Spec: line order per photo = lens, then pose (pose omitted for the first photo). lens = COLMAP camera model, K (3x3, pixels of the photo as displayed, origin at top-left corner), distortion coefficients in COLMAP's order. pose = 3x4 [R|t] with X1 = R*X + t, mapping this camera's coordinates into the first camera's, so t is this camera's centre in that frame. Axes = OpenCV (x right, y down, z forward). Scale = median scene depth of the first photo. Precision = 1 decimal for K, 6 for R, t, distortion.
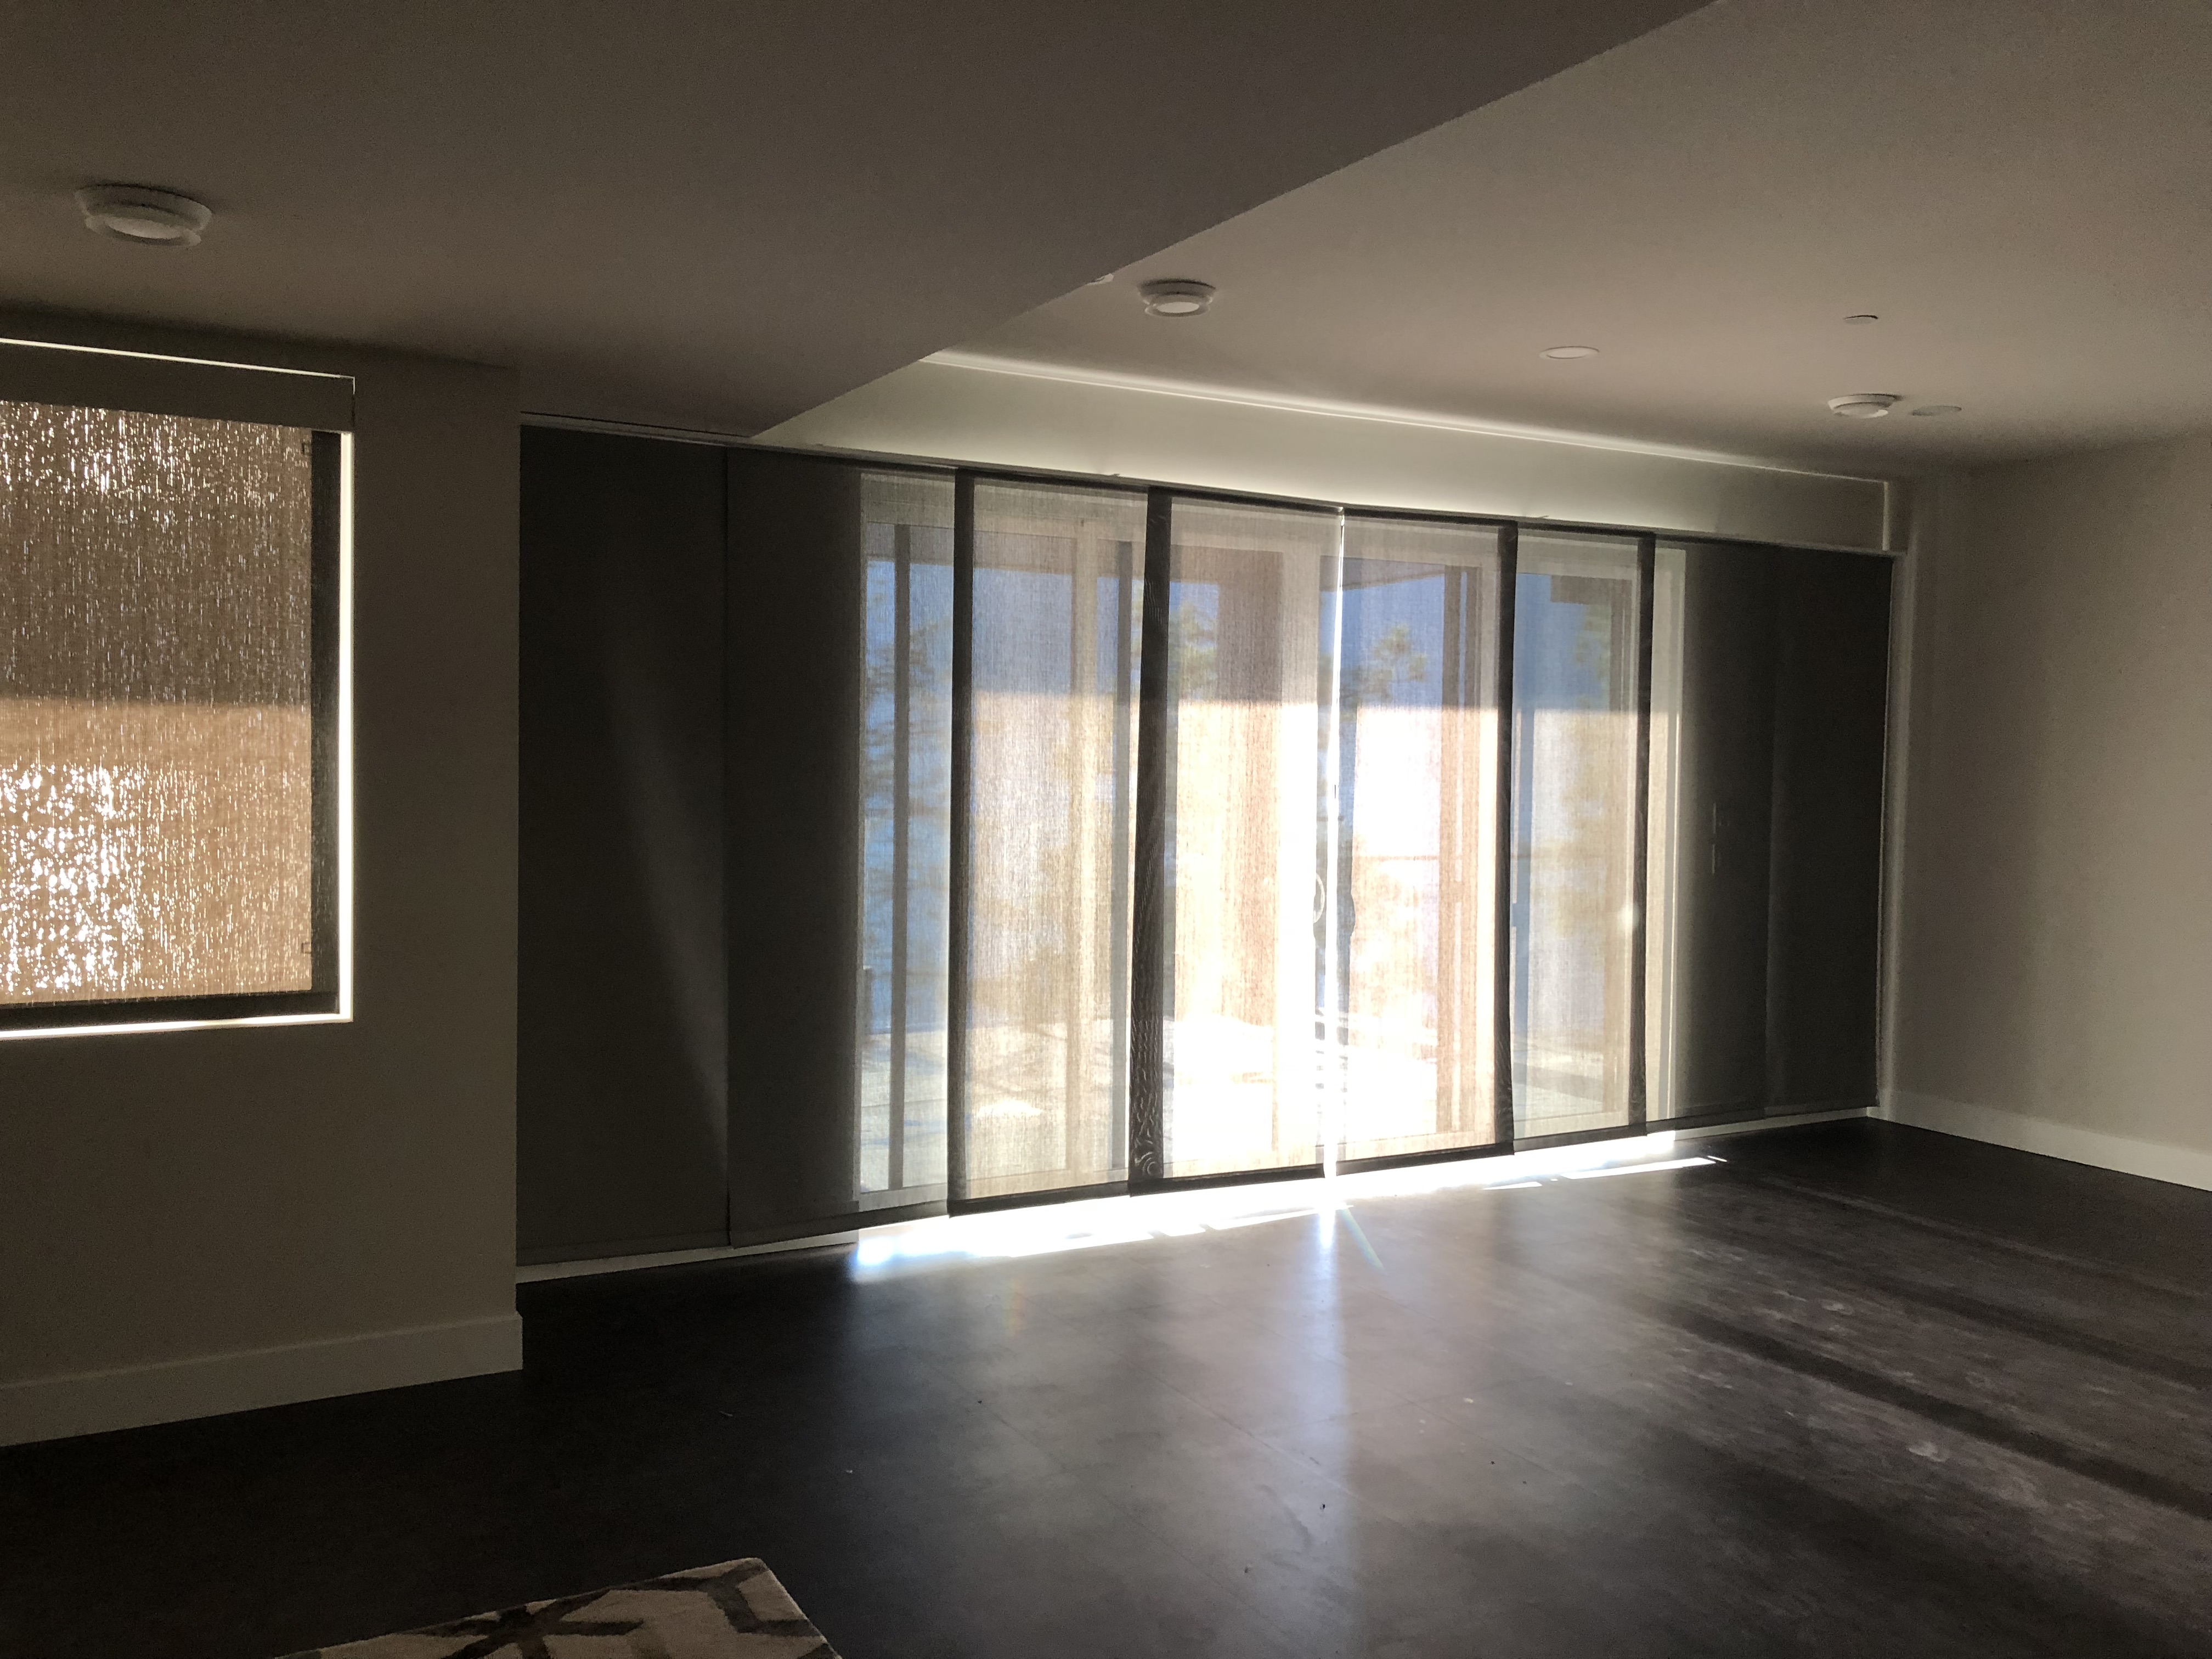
lens RADIAL K [[1877.5, 0, 1101.9], [0, 1877.5, 824.0], [0, 0, 1]] dist [0.029644, -0.023961]
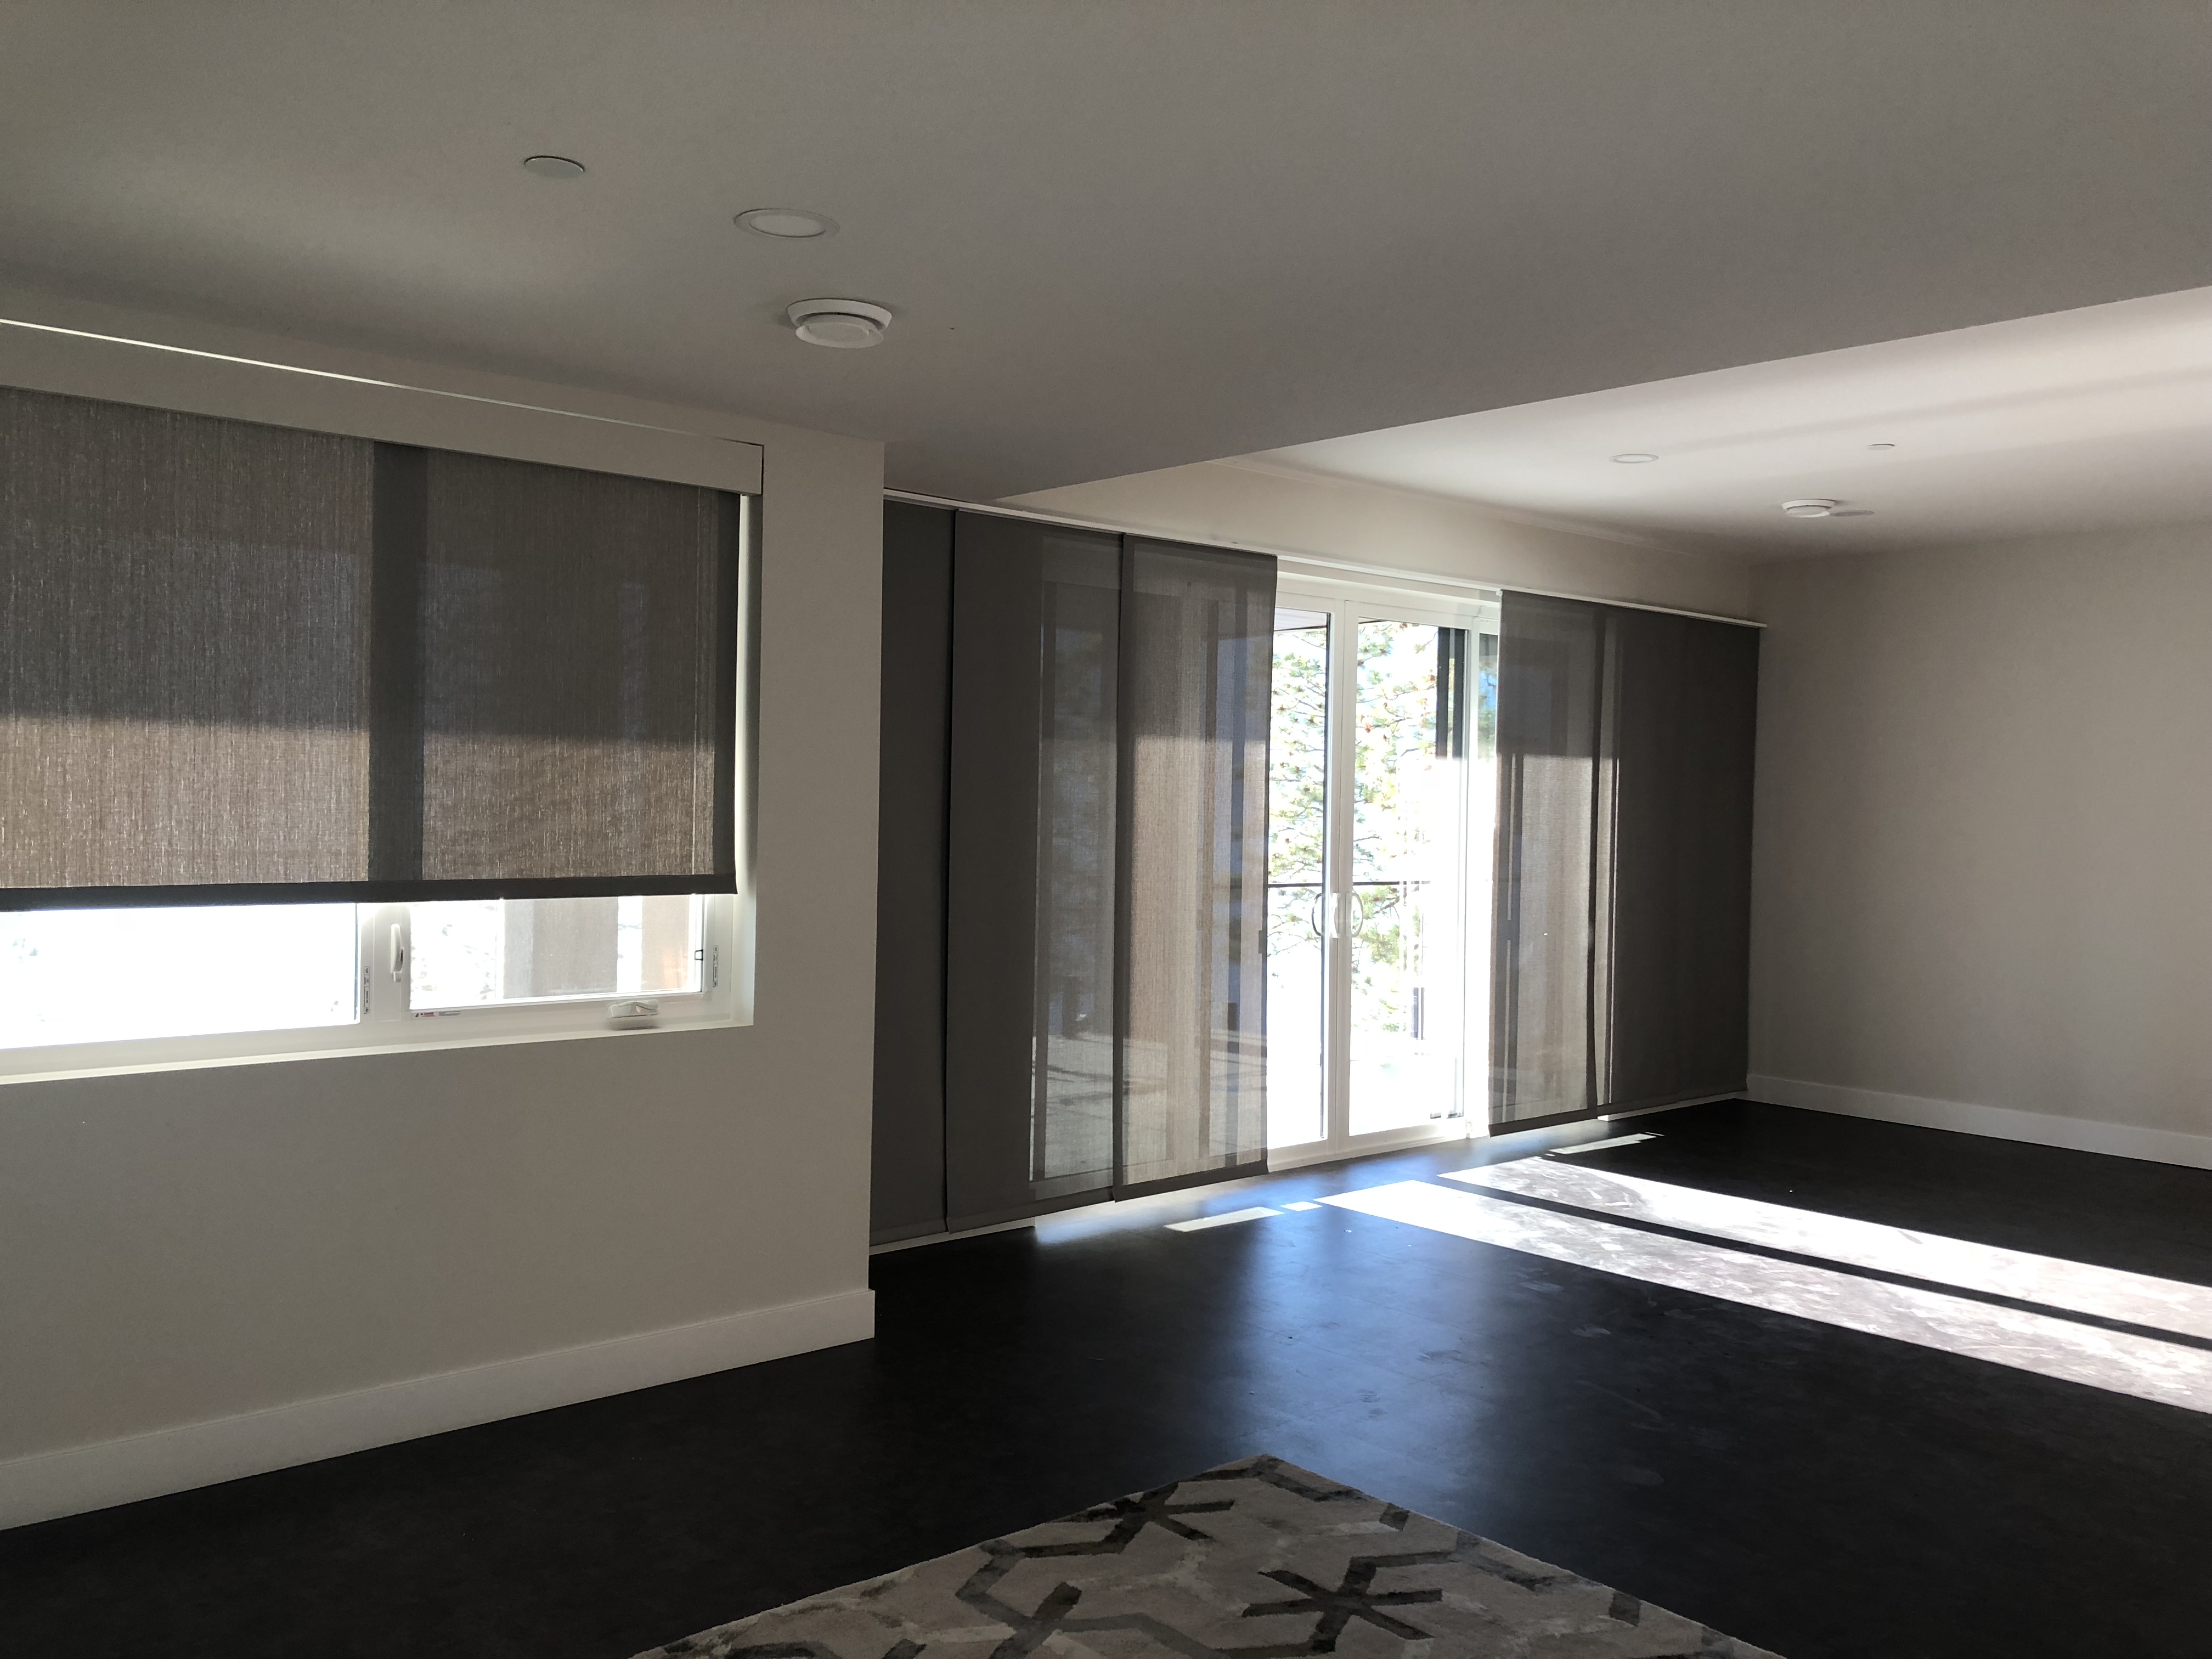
lens RADIAL K [[1877.5, 0, 1114.3], [0, 1877.5, 832.1], [0, 0, 1]] dist [0.029644, -0.023961]
pose [[0.977857, 0.000997, 0.209270, -0.318766], [0.001176, 0.999947, -0.010258, 0.000314], [-0.209269, 0.010277, 0.977804, -0.102957]]
